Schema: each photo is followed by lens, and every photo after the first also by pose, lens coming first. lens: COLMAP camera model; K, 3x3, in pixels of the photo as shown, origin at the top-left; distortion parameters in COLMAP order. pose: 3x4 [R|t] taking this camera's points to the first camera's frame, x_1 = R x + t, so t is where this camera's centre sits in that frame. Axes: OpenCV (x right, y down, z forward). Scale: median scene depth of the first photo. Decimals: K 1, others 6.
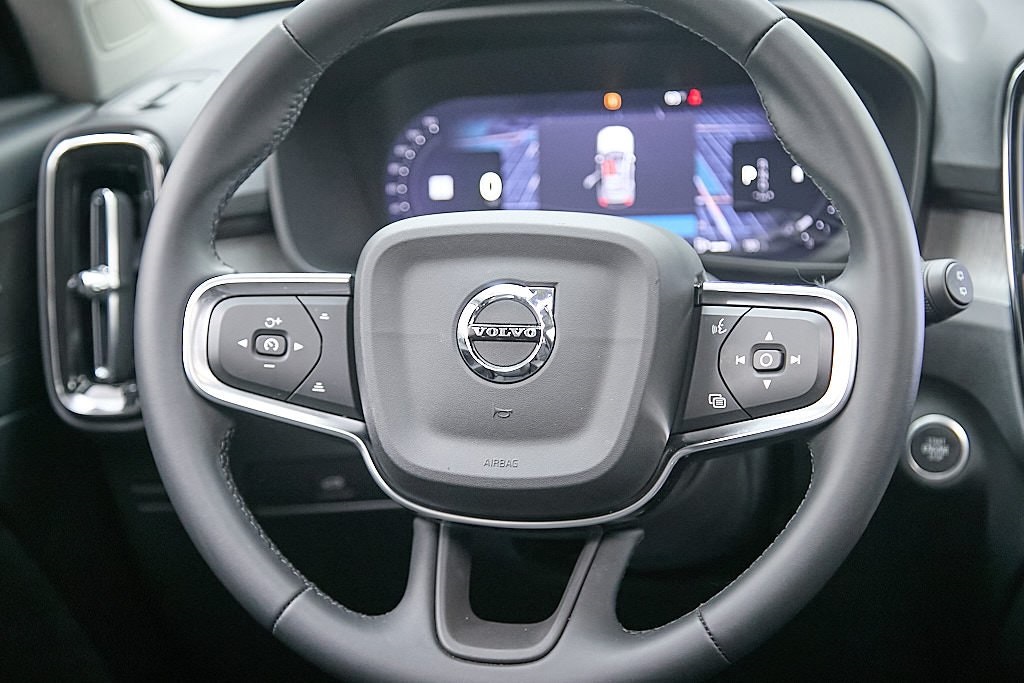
lens RADIAL K [[2093.1, 0, 511.3], [0, 2093.1, 344.4], [0, 0, 1]] dist [-0.043128, 0.000000]
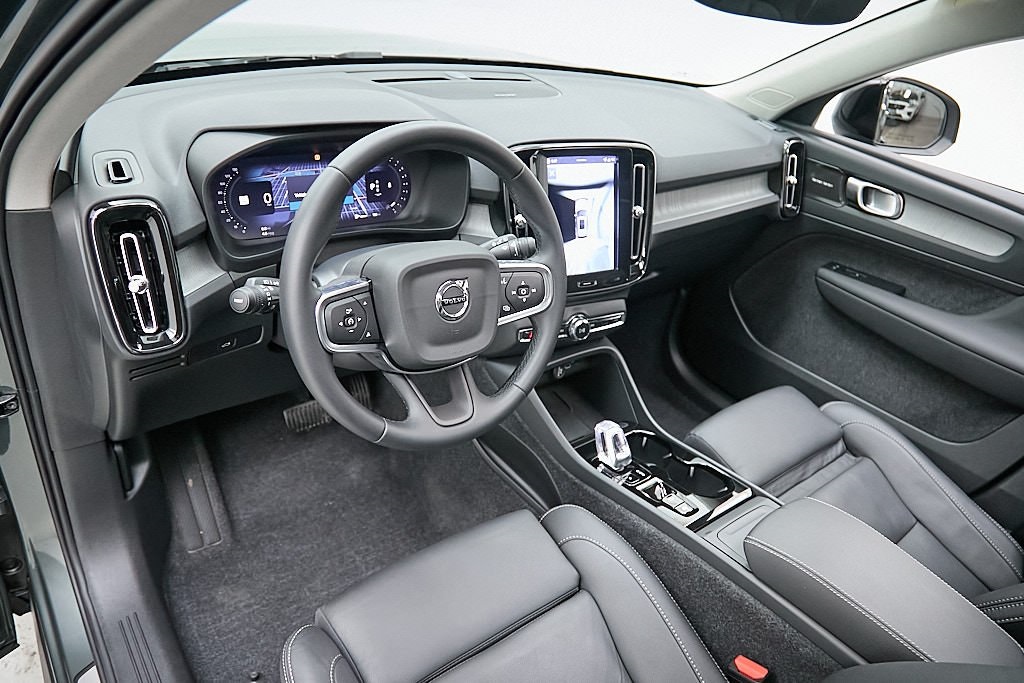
lens RADIAL K [[696.6, 0, 508.3], [0, 696.6, 343.6], [0, 0, 1]] dist [-0.007534, -0.005968]
pose [[0.632107, -0.254898, 0.731757, -0.505339], [0.009260, 0.946764, 0.321795, -0.194400], [-0.774826, -0.196633, 0.600817, 0.385105]]
